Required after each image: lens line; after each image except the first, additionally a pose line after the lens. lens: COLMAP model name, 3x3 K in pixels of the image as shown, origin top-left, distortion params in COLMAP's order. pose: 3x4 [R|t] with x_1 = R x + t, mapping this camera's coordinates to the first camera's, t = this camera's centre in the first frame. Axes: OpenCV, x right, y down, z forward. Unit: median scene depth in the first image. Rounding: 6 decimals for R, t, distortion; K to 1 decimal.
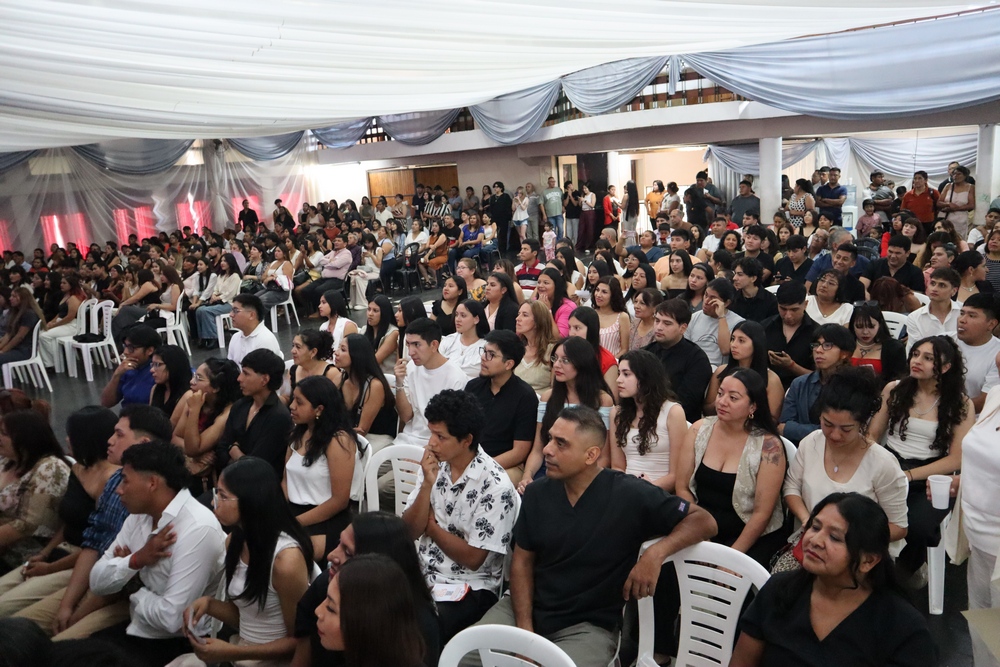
lens RADIAL K [[725.3, 0, 500.0], [0, 725.3, 333.5], [0, 0, 1]] dist [-0.129147, 0.108841]
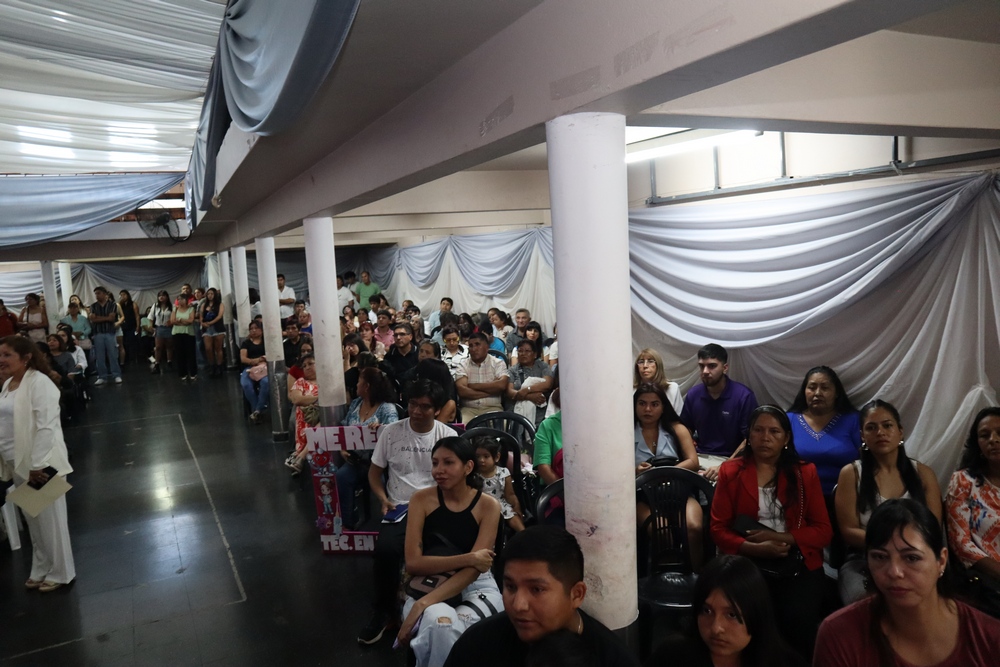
lens RADIAL K [[718.5, 0, 499.1], [0, 718.5, 347.0], [0, 0, 1]] dist [-0.053100, -0.000018]
pose [[0.443937, -0.060220, 0.894032, -0.054221], [0.219092, 0.974750, -0.043135, 0.051633], [-0.868861, 0.215024, 0.445921, -0.150405]]
